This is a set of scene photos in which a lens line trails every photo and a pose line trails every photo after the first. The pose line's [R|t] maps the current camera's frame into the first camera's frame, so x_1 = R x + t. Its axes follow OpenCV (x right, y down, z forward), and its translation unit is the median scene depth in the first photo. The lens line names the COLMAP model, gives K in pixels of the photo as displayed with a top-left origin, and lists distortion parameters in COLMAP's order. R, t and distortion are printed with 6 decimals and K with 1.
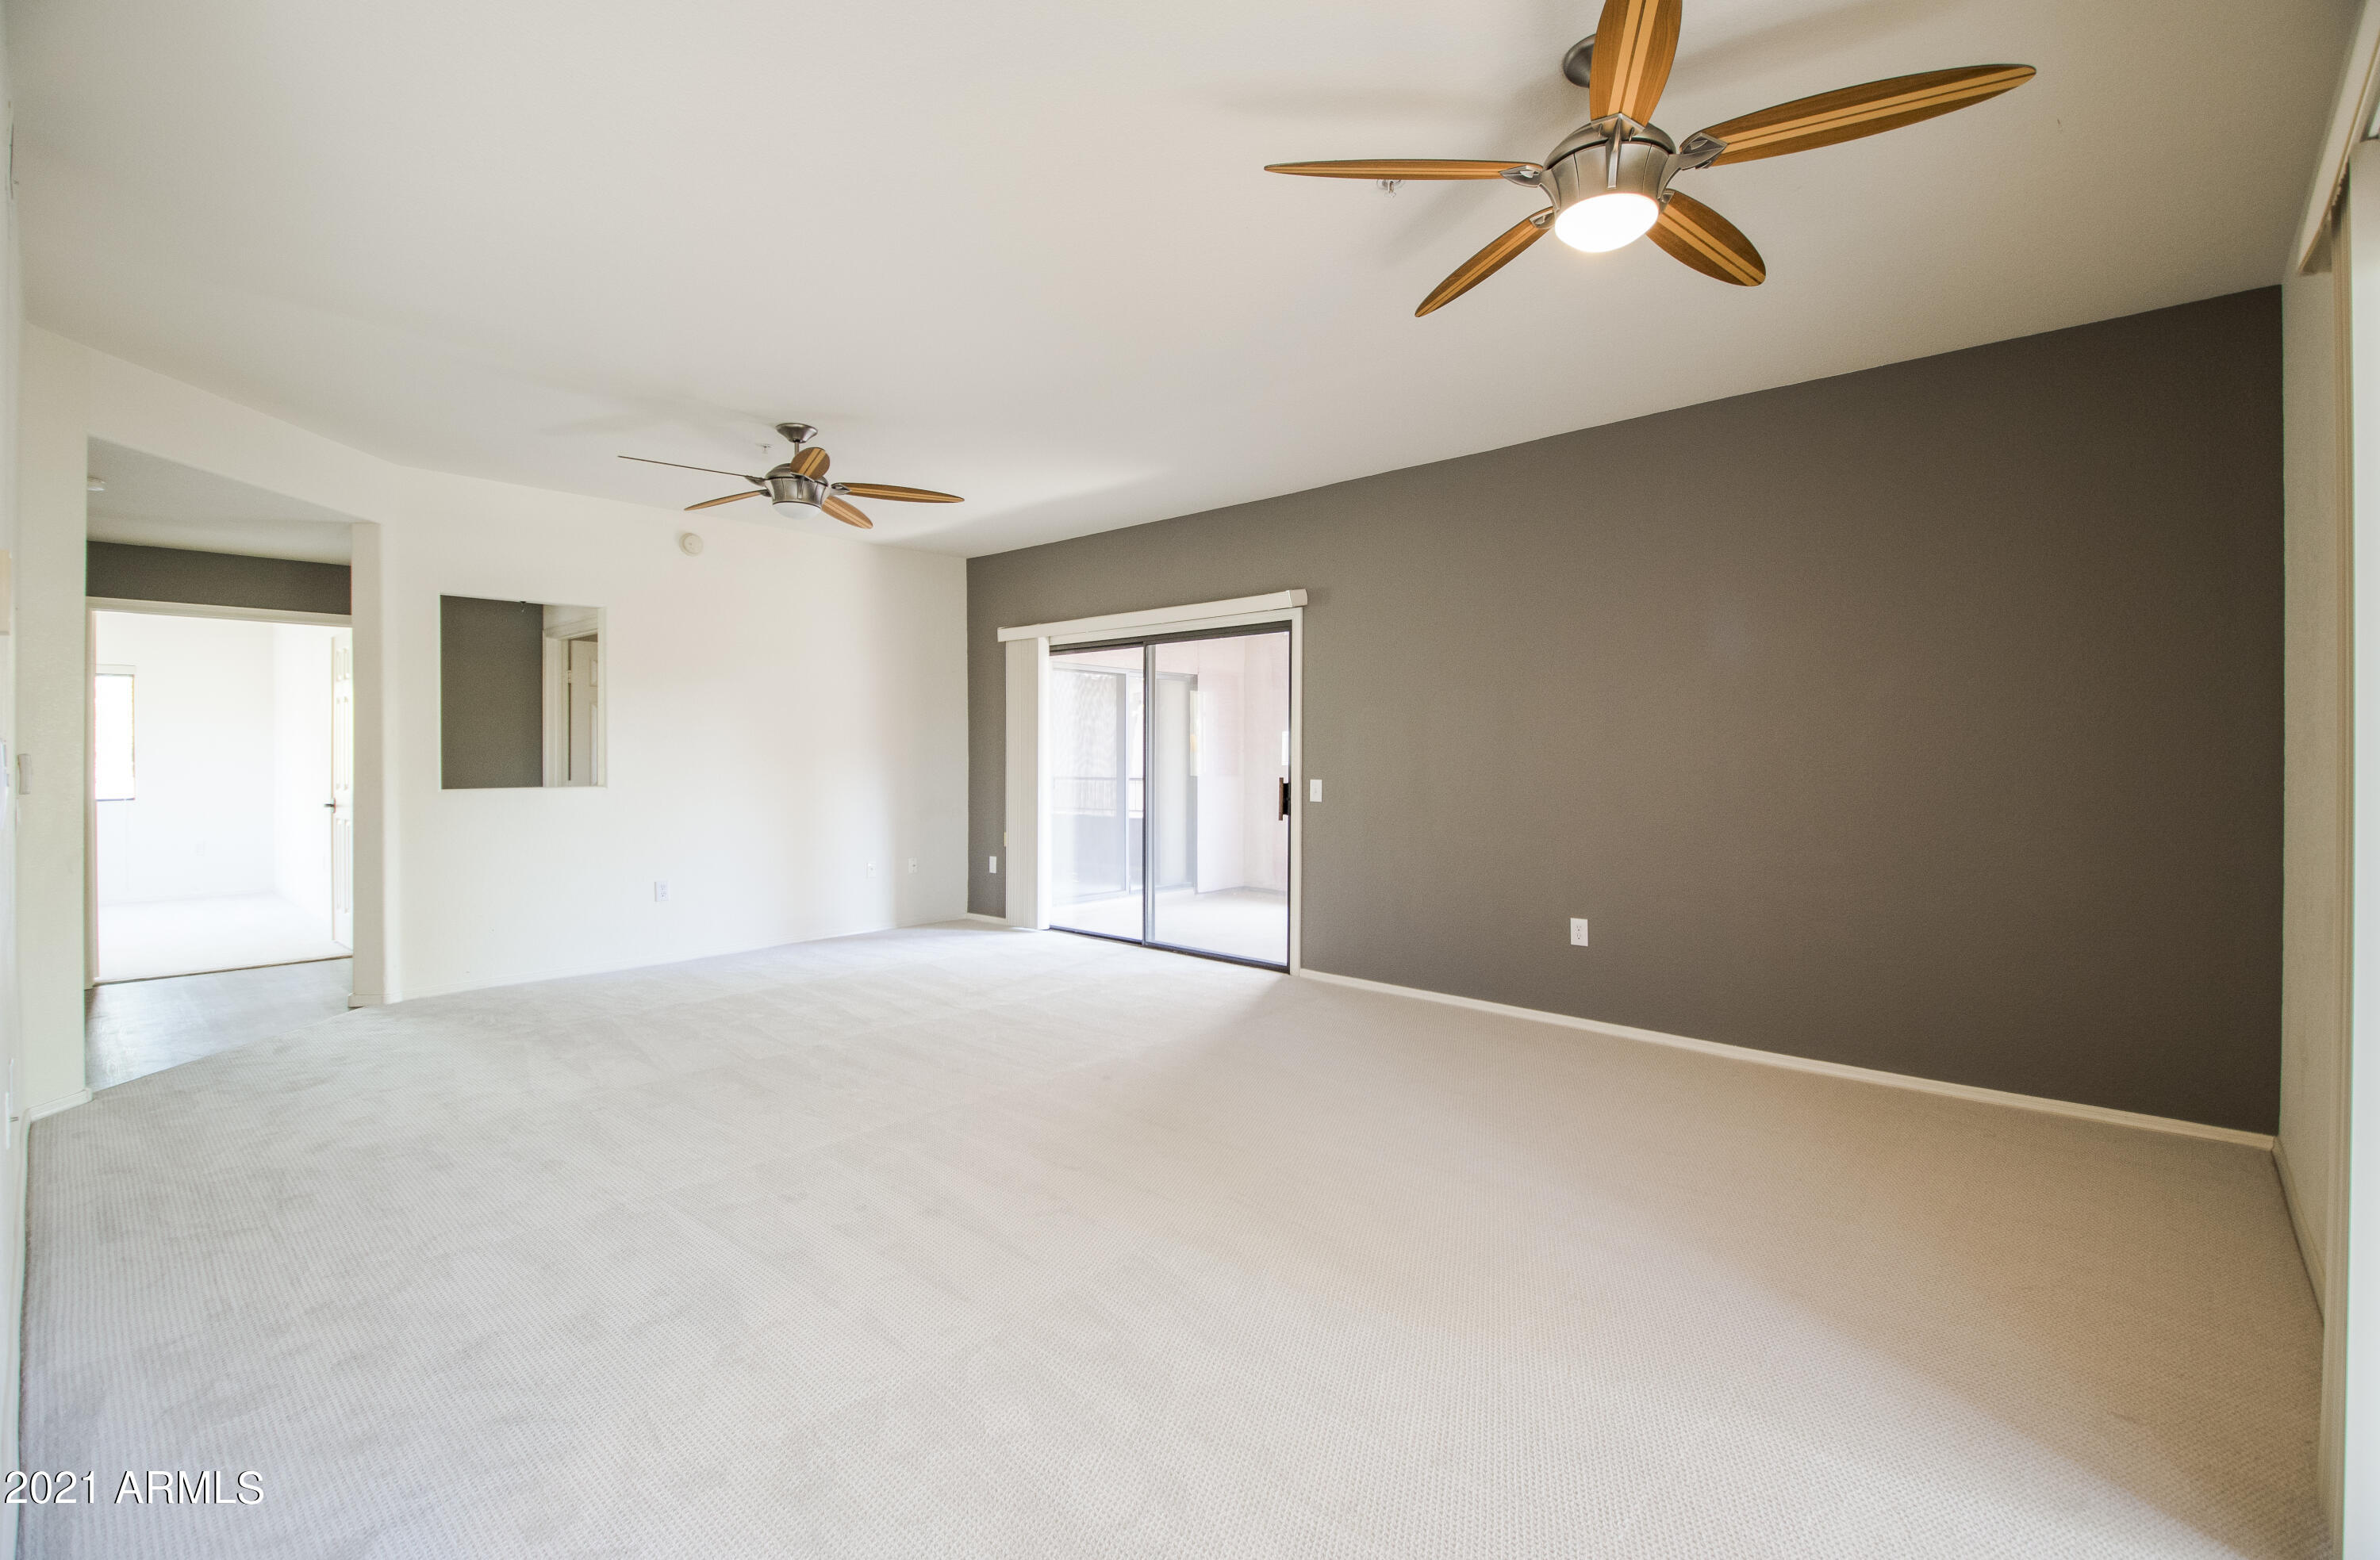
lens RADIAL K [[1058.7, 0, 1198.7], [0, 1058.7, 764.5], [0, 0, 1]] dist [0.046361, -0.042007]
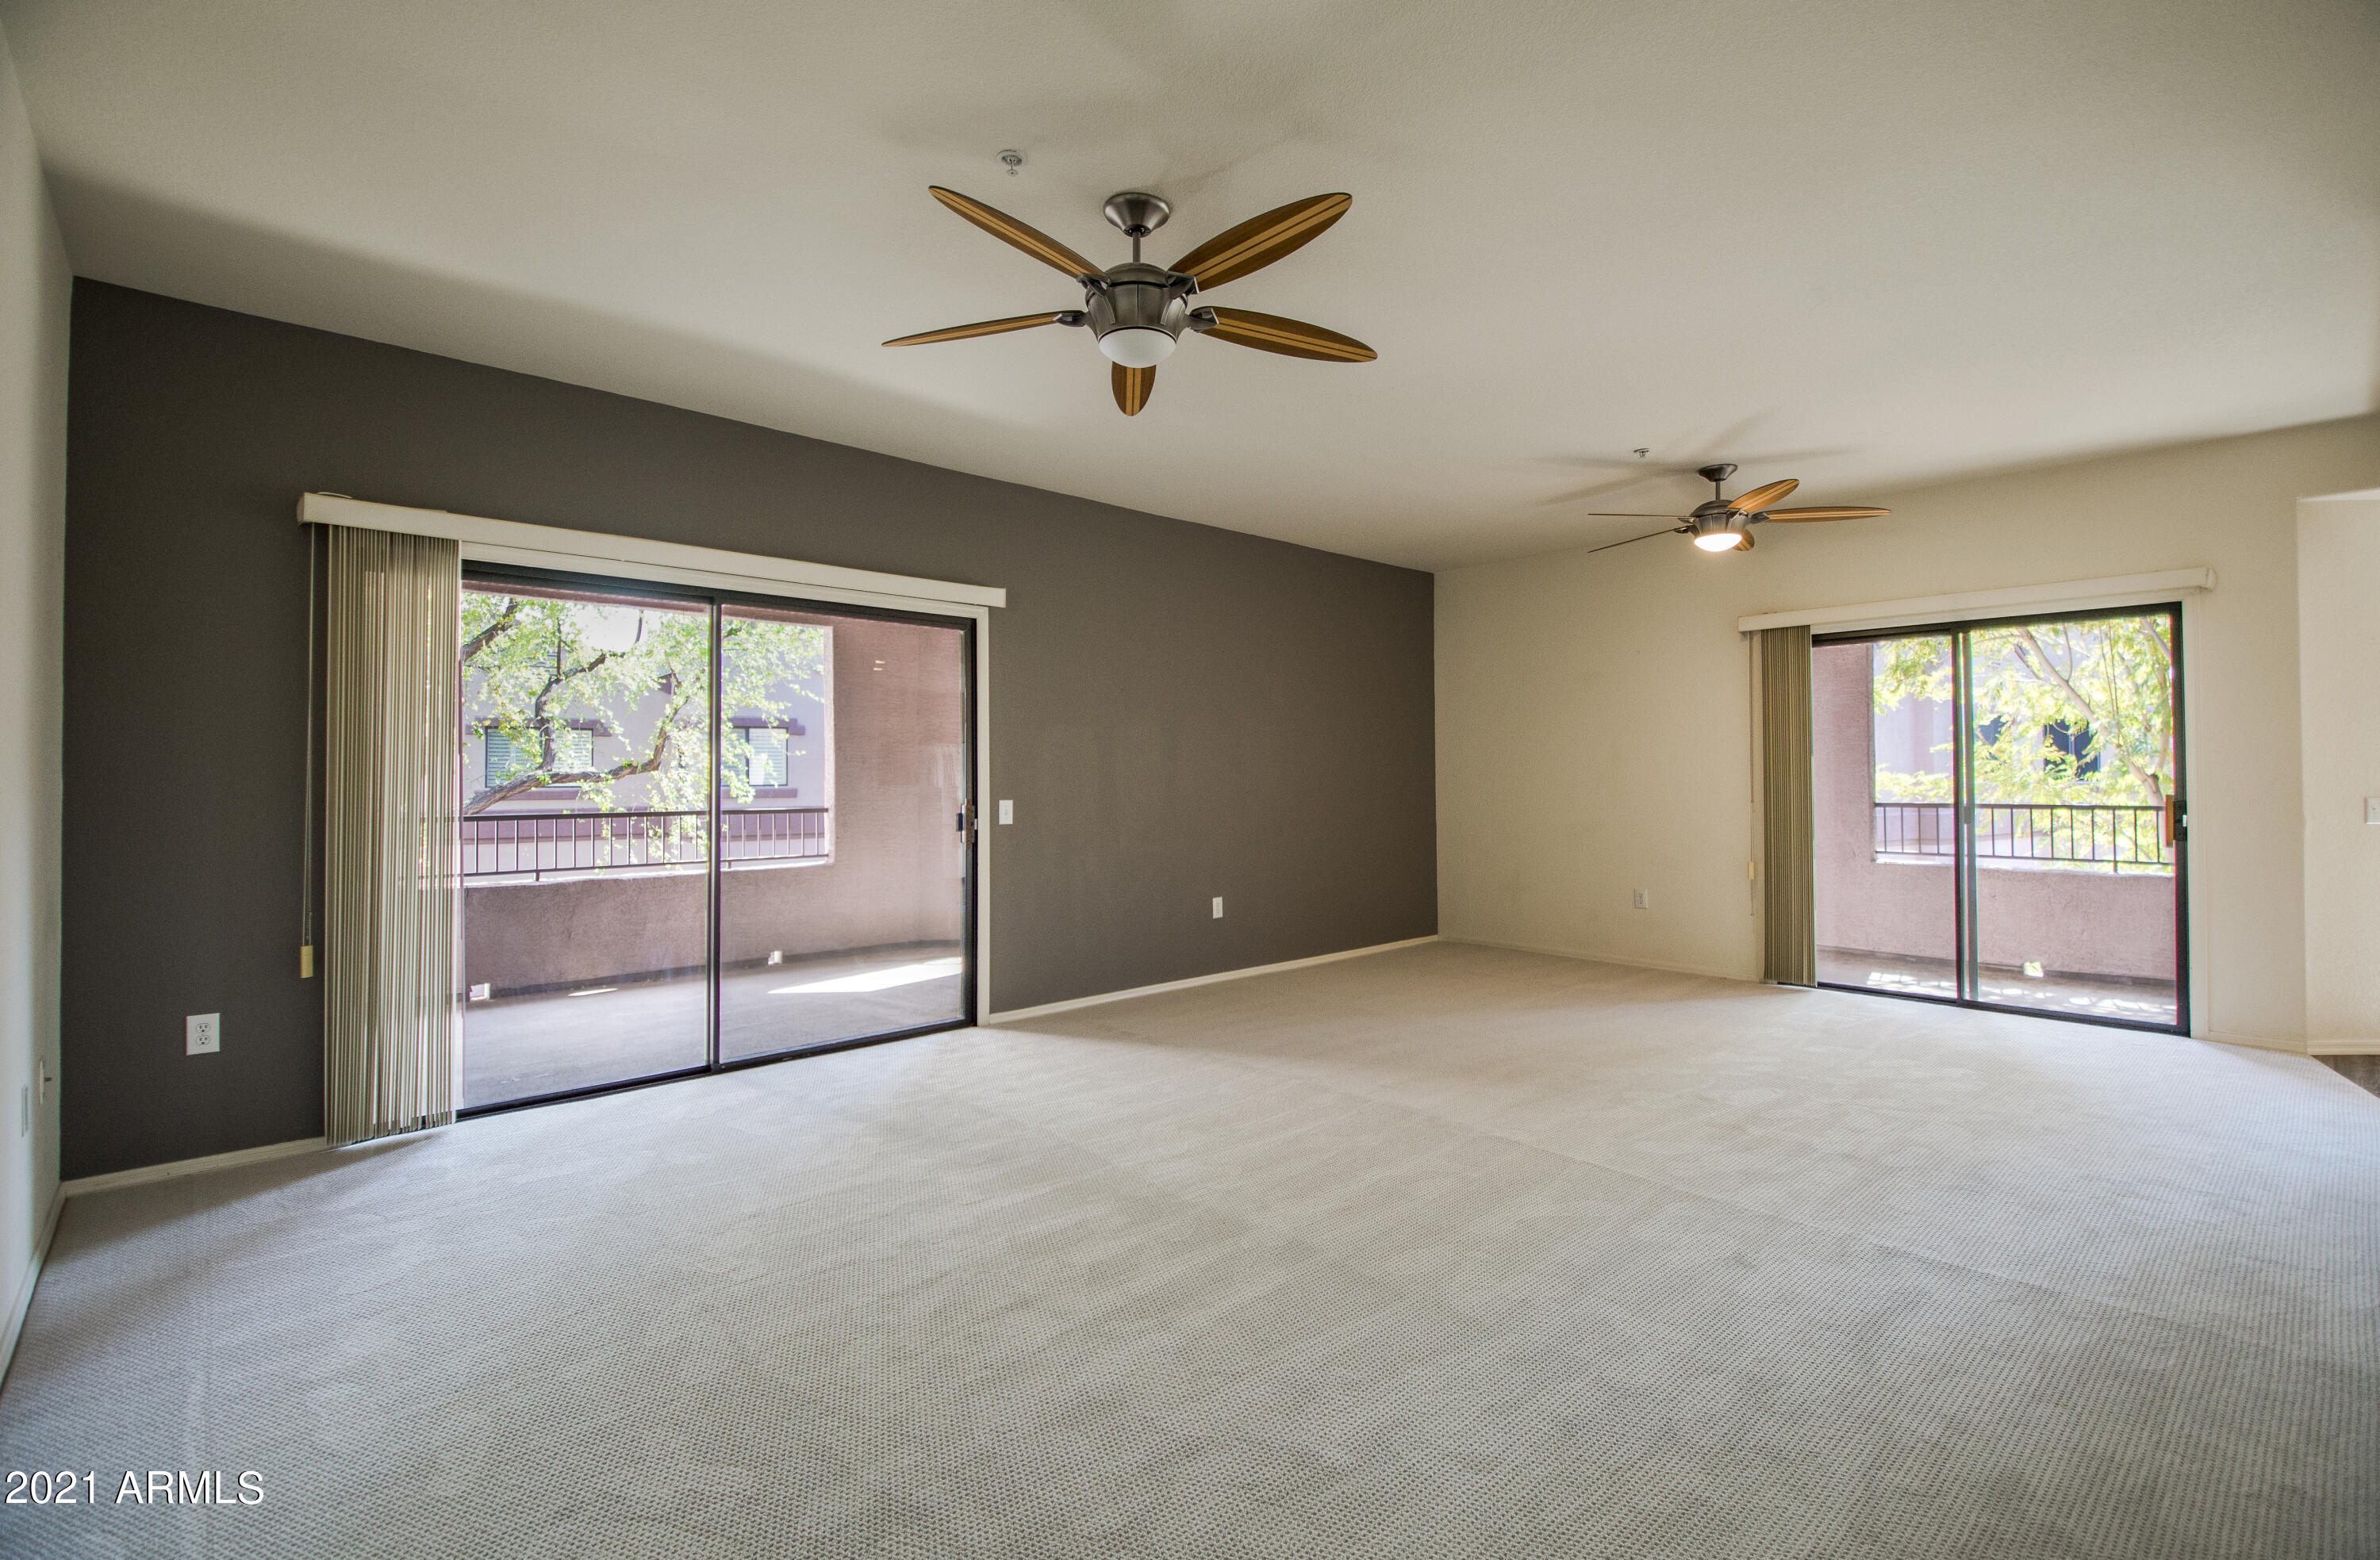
lens RADIAL K [[1058.7, 0, 1198.7], [0, 1058.7, 764.5], [0, 0, 1]] dist [0.046361, -0.042007]
pose [[0.079878, 0.014117, 0.996705, -0.782027], [0.017115, 0.999733, -0.015532, 0.000422], [-0.996658, 0.018299, 0.079615, 0.754227]]
